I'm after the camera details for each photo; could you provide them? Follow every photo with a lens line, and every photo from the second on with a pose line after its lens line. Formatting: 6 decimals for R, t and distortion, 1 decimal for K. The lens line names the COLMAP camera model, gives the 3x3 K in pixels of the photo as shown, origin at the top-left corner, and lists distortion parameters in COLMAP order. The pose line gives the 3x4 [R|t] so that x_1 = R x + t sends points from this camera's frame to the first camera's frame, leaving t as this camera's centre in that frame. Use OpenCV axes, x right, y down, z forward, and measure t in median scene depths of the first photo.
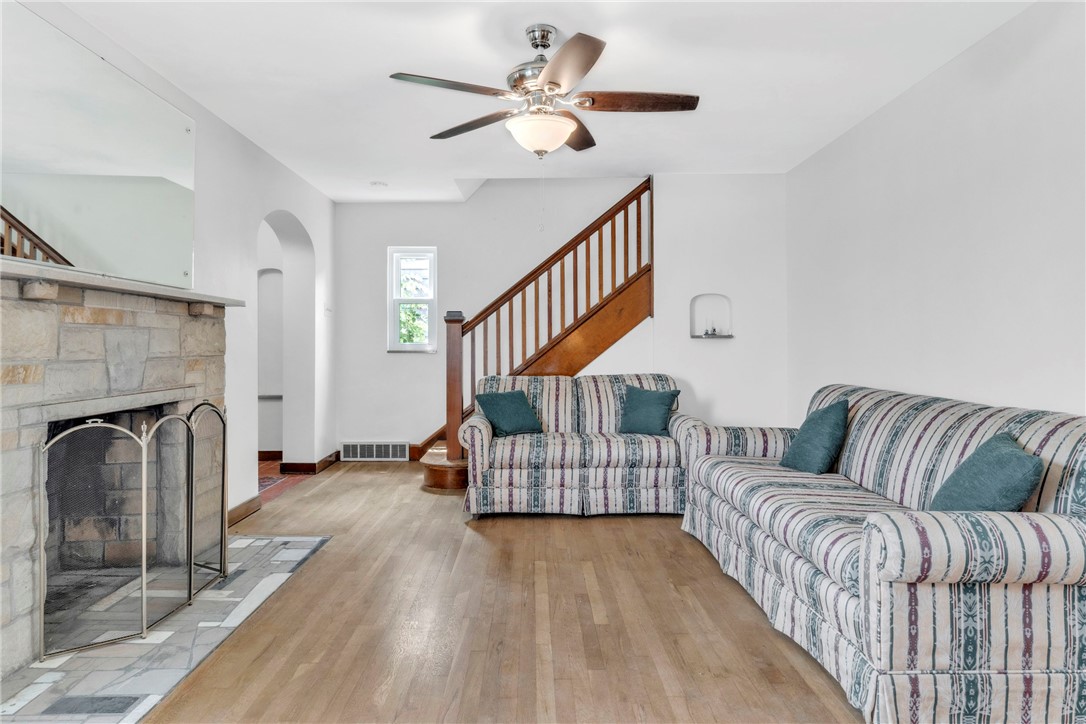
lens RADIAL K [[668.8, 0, 534.0], [0, 668.8, 341.4], [0, 0, 1]] dist [-0.000077, 0.002335]
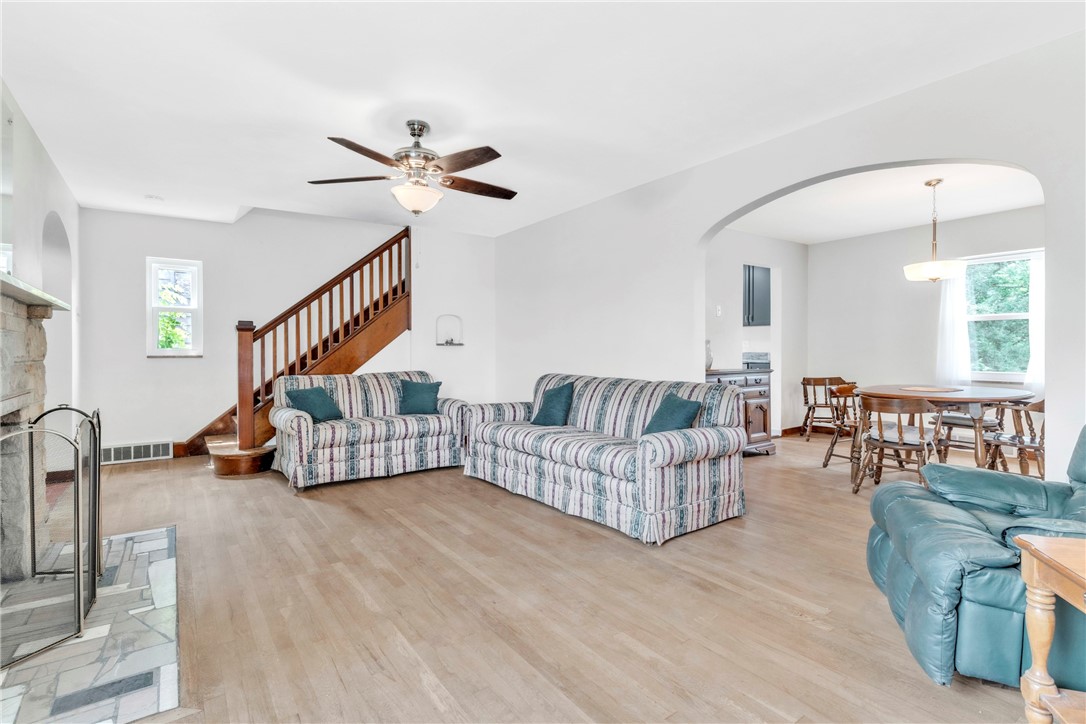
lens RADIAL K [[516.5, 0, 535.7], [0, 516.5, 355.3], [0, 0, 1]] dist [-0.003130, 0.002771]
pose [[0.818875, -0.005611, 0.573945, -0.324926], [-0.002010, 0.999918, 0.012644, 0.002847], [-0.573969, -0.011508, 0.818797, -0.024660]]
